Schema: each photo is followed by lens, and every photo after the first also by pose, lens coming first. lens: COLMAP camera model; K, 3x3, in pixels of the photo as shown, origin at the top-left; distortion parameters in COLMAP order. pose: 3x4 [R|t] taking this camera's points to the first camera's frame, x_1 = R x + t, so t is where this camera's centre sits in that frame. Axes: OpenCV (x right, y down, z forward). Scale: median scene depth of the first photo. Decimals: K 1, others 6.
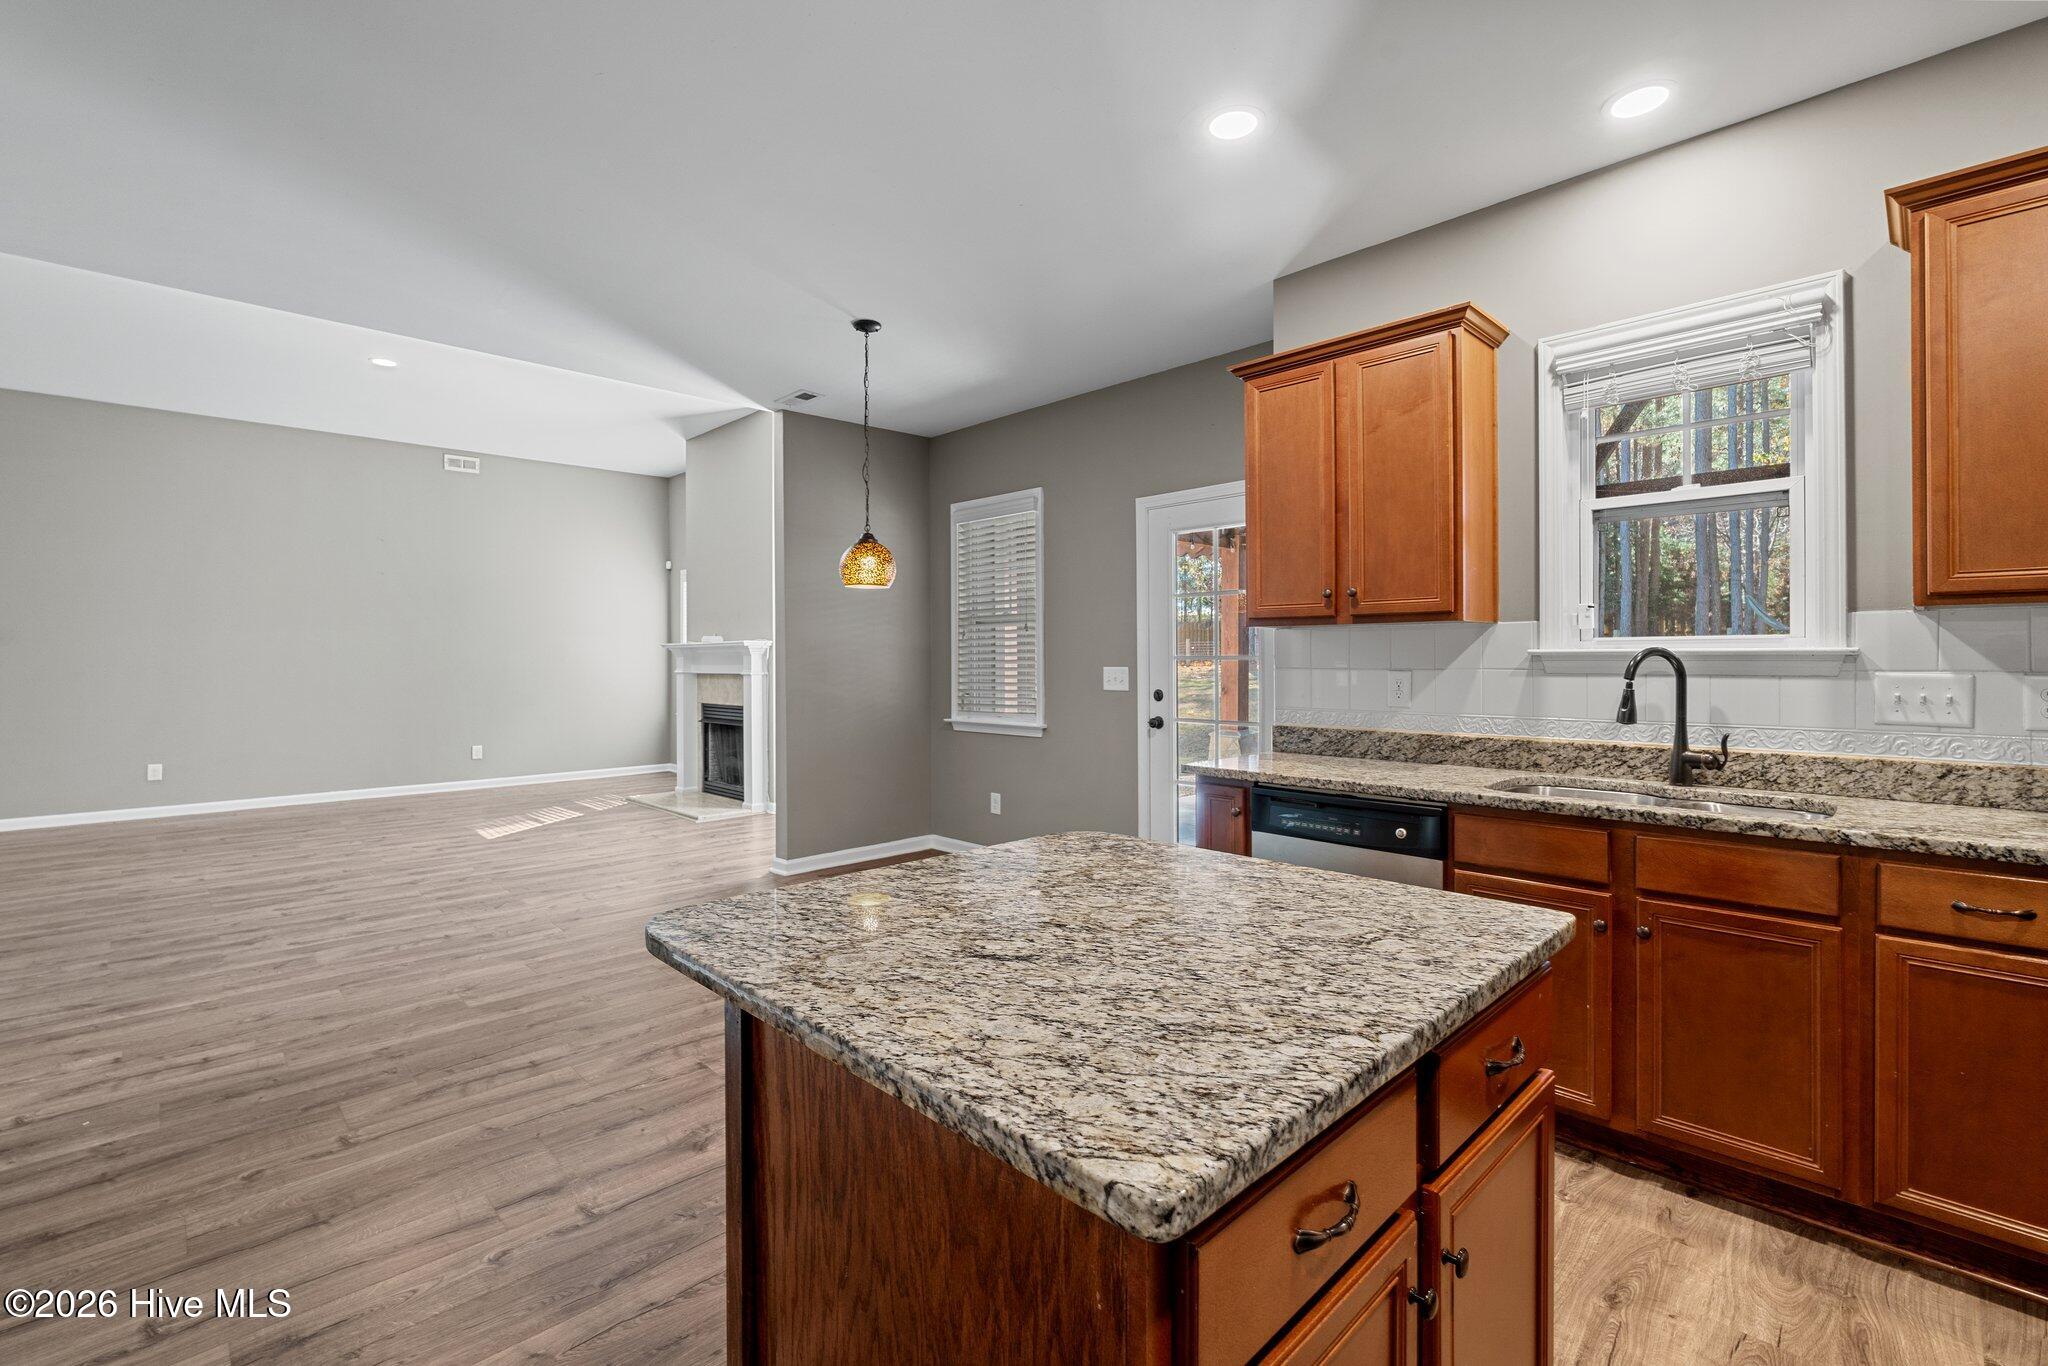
lens RADIAL K [[906.2, 0, 1017.5], [0, 906.2, 662.1], [0, 0, 1]] dist [-0.006950, 0.000411]
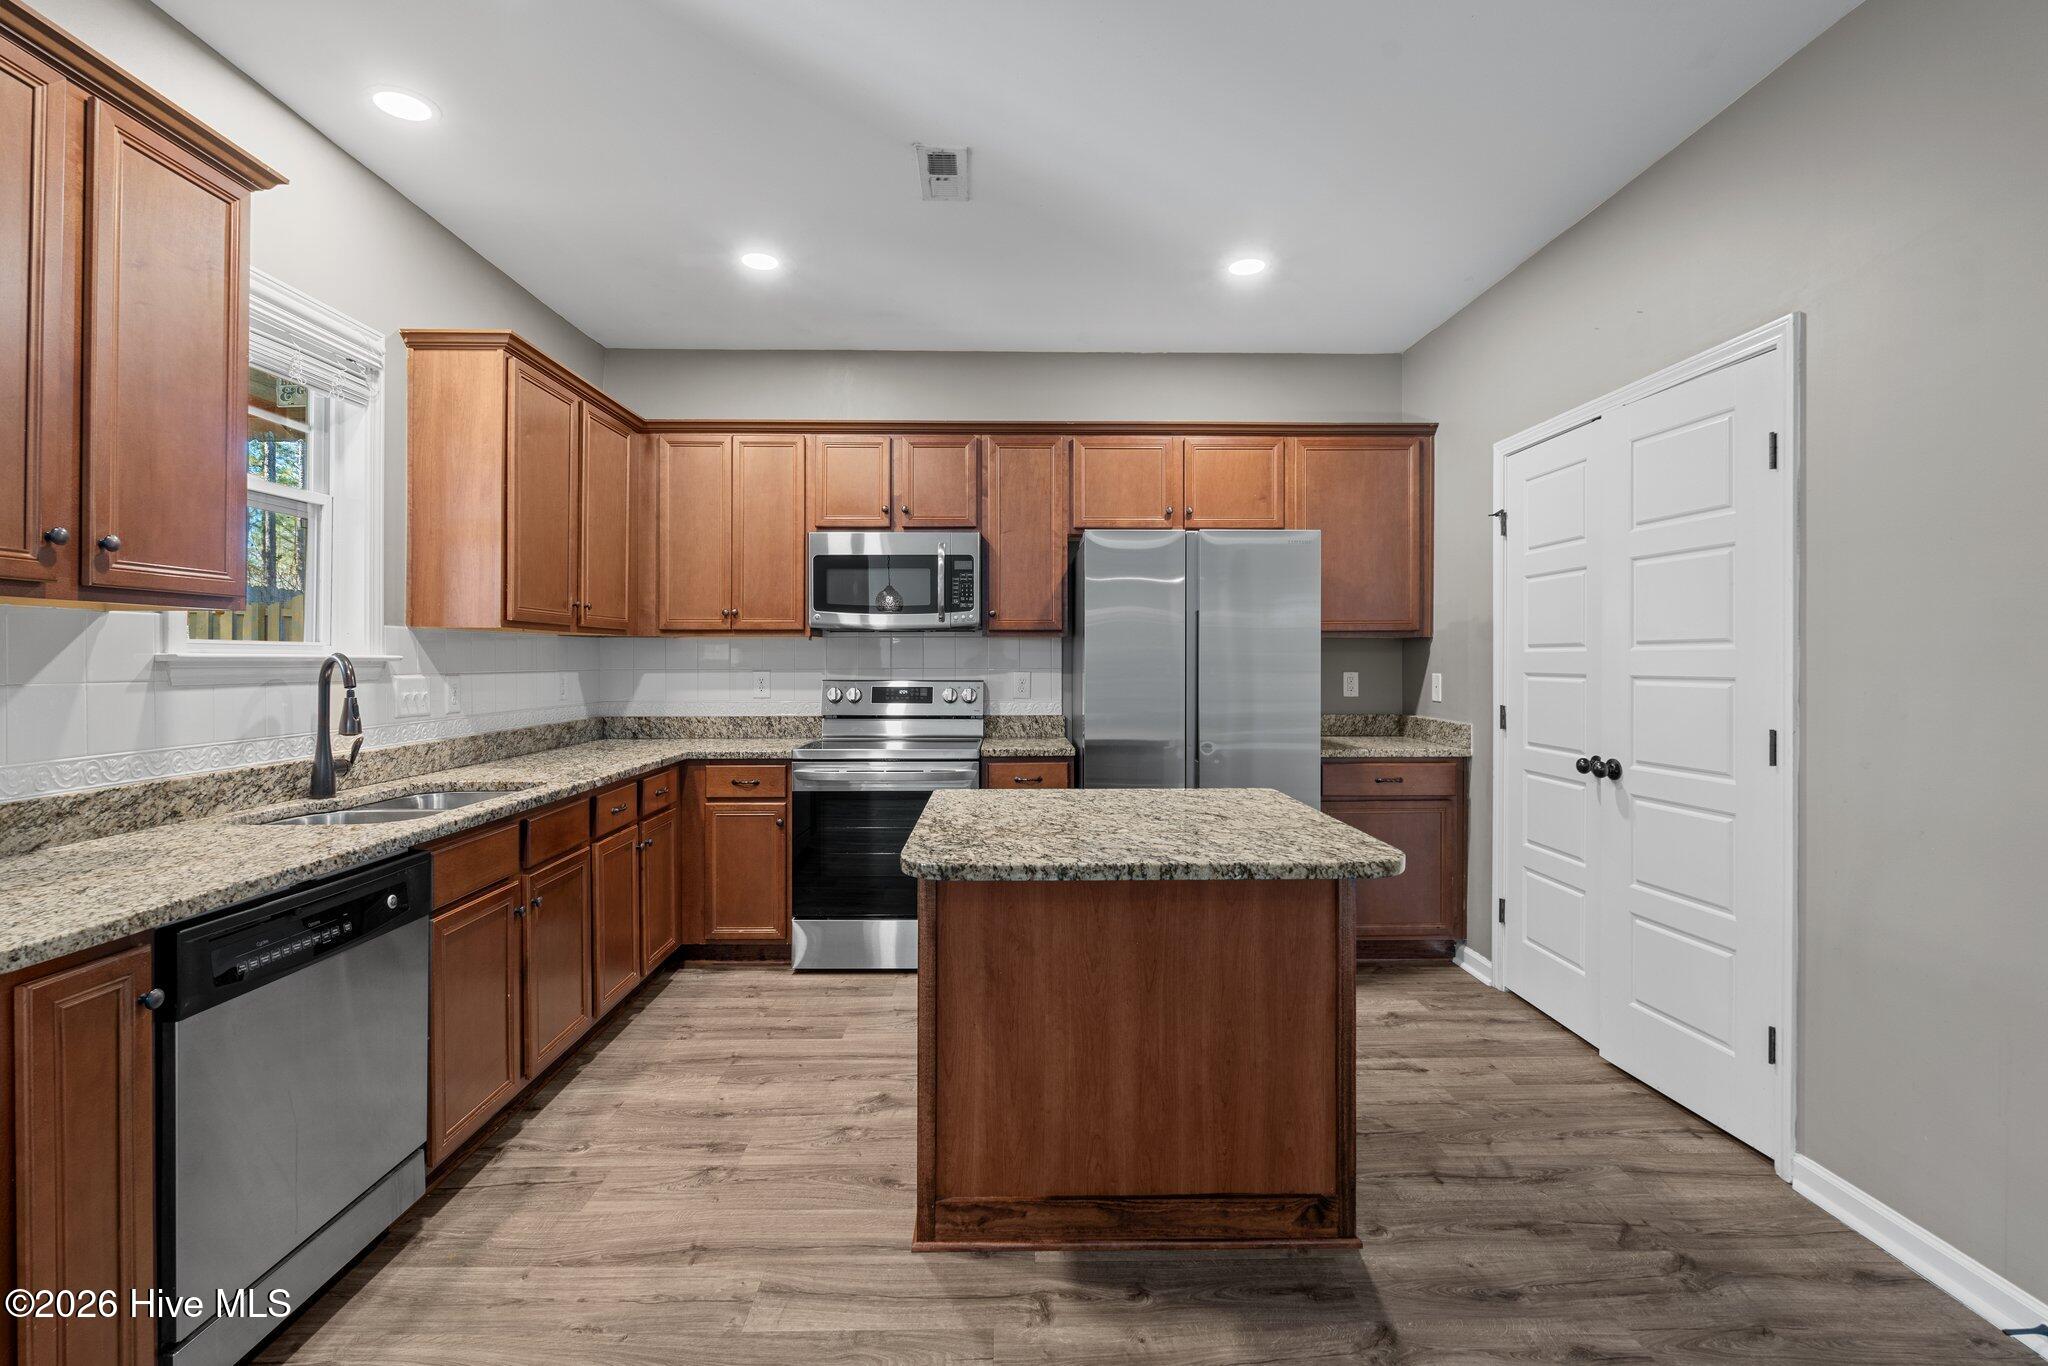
lens RADIAL K [[902.4, 0, 1018.0], [0, 902.4, 654.8], [0, 0, 1]] dist [-0.004496, -0.000310]
pose [[-0.732261, 0.008315, 0.680973, -0.461604], [0.007168, 0.999964, -0.004502, -0.005238], [-0.680986, 0.001585, -0.732295, 1.214651]]
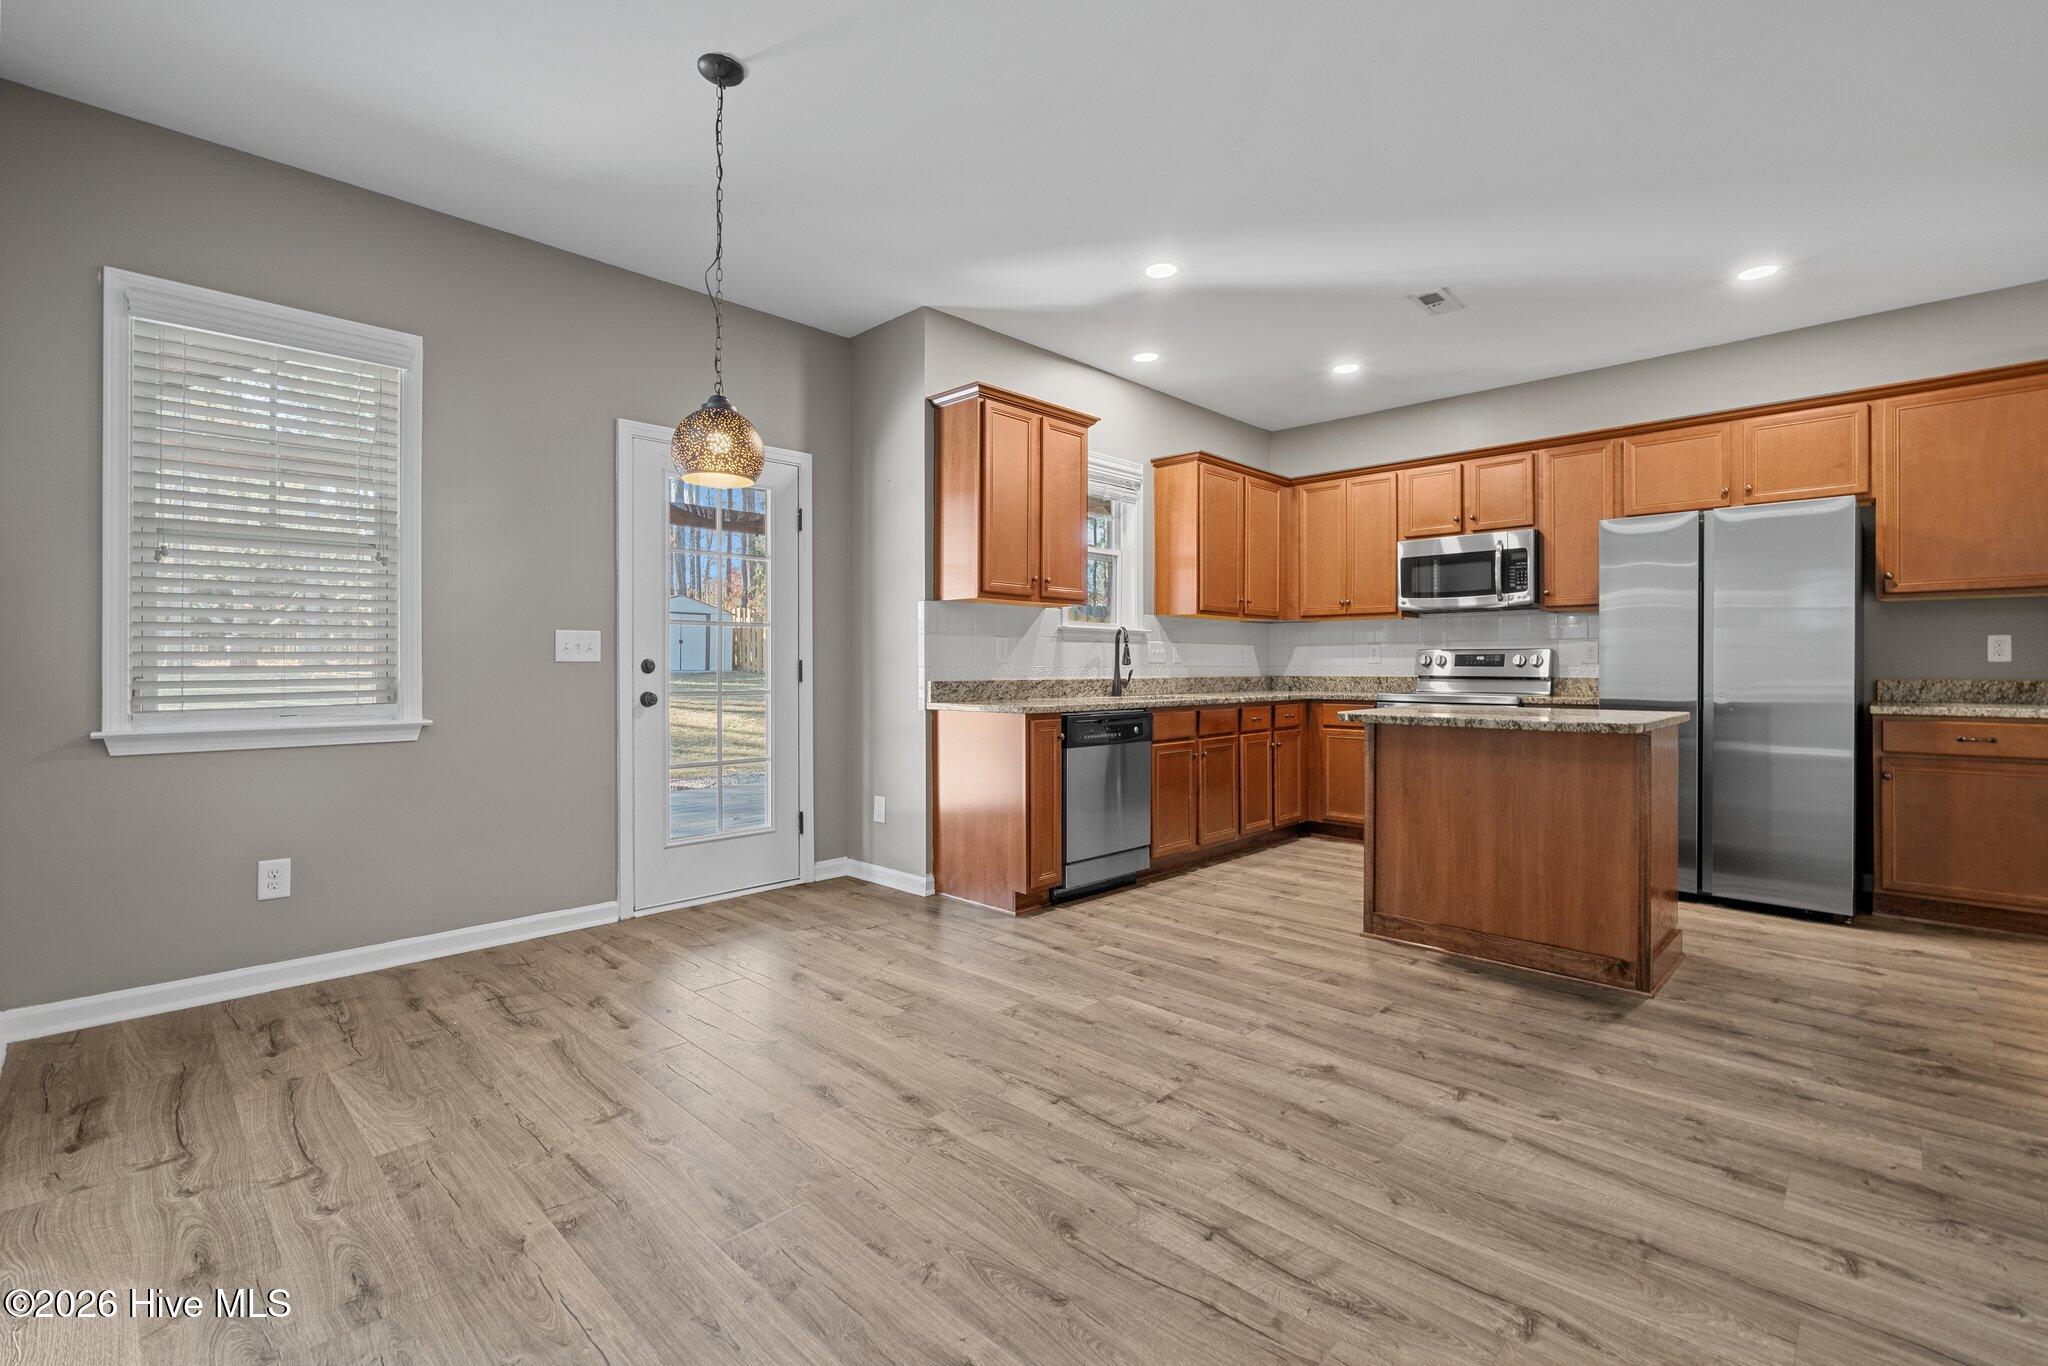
lens RADIAL K [[899.0, 0, 1026.5], [0, 899.0, 673.8], [0, 0, 1]] dist [-0.010970, 0.000388]
pose [[-0.033739, -0.003386, 0.999425, -1.266557], [0.004891, 0.999982, 0.003553, 0.079602], [-0.999419, 0.005008, -0.033722, 1.286265]]
